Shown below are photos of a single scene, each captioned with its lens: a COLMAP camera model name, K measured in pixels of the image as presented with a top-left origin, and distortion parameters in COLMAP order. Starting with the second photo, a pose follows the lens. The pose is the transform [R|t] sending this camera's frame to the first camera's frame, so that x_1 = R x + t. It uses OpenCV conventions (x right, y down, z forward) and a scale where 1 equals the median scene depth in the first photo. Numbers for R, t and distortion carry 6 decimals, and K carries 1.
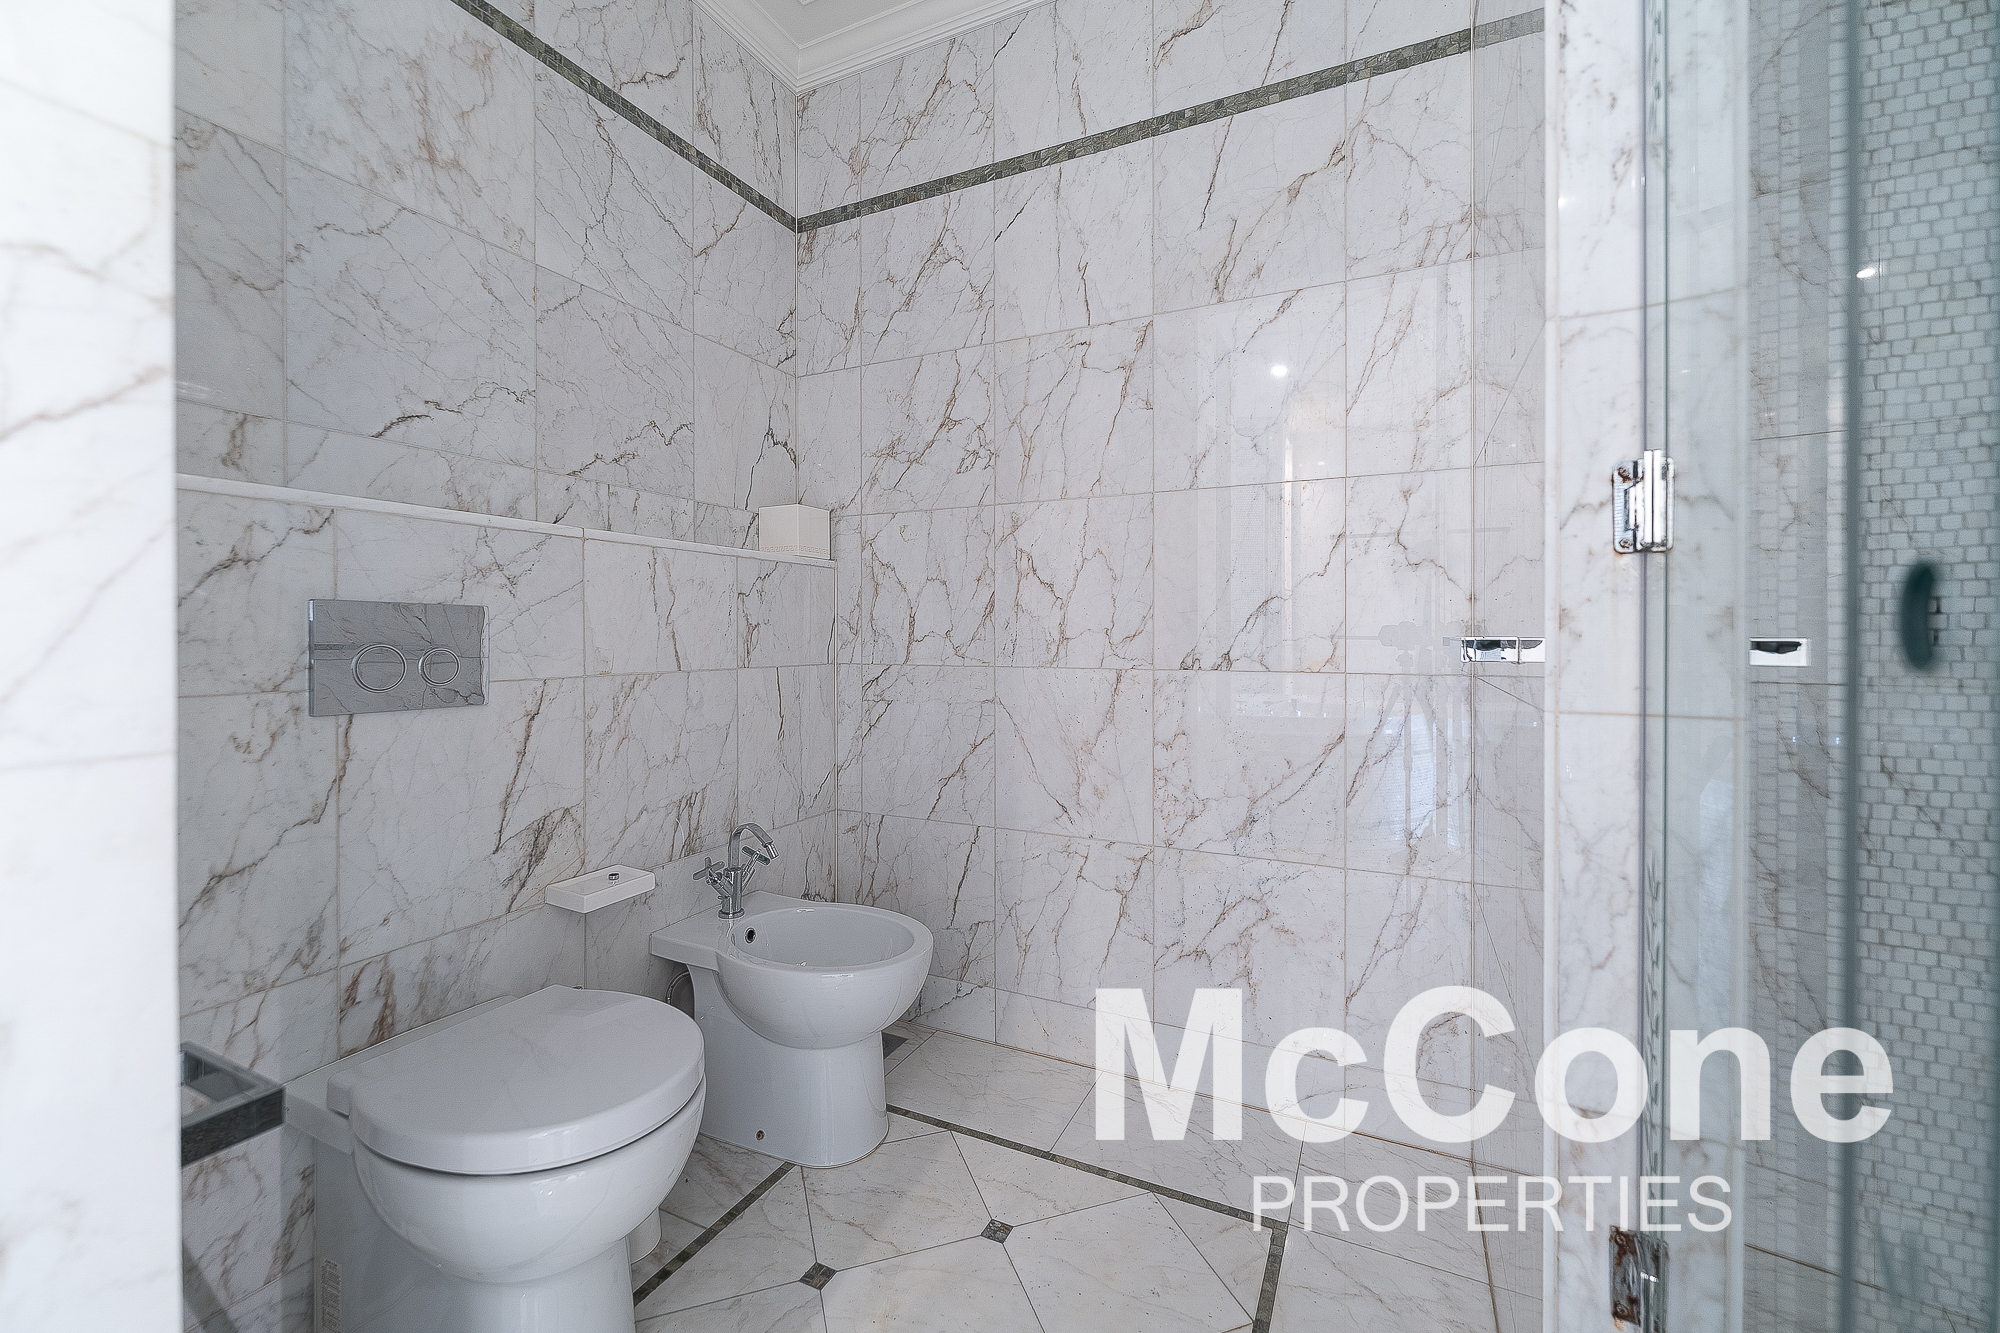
lens RADIAL K [[812.5, 0, 999.8], [0, 812.5, 649.9], [0, 0, 1]] dist [0.002320, -0.001428]
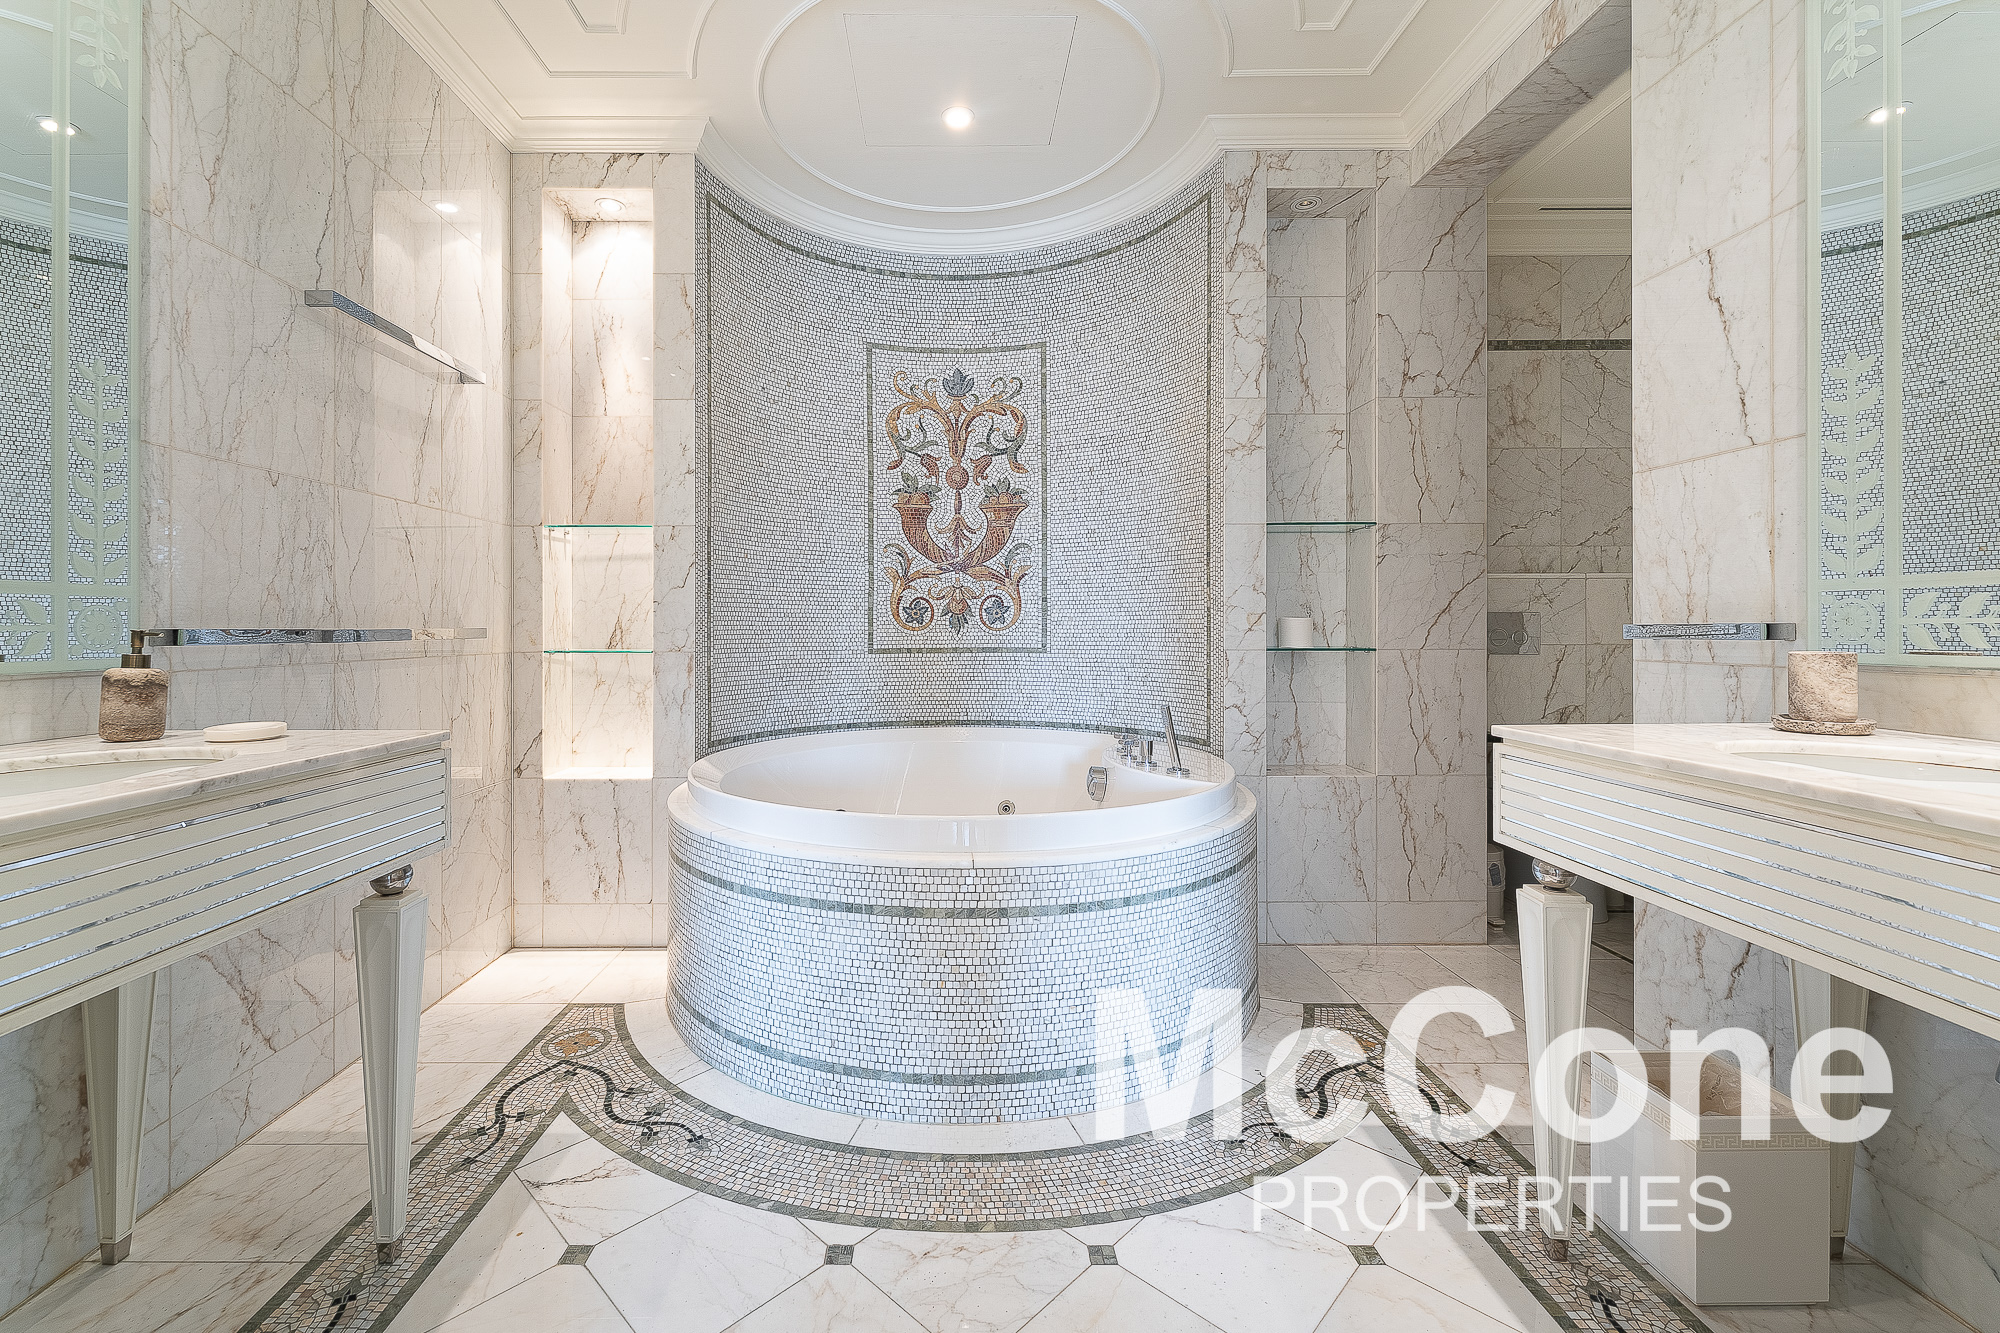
lens RADIAL K [[812.5, 0, 981.2], [0, 812.5, 655.9], [0, 0, 1]] dist [0.002320, -0.001428]
pose [[0.433708, -0.000276, -0.901054, 0.703230], [-0.006049, 0.999977, -0.003218, 0.078602], [0.901033, 0.006847, 0.433696, -1.317186]]
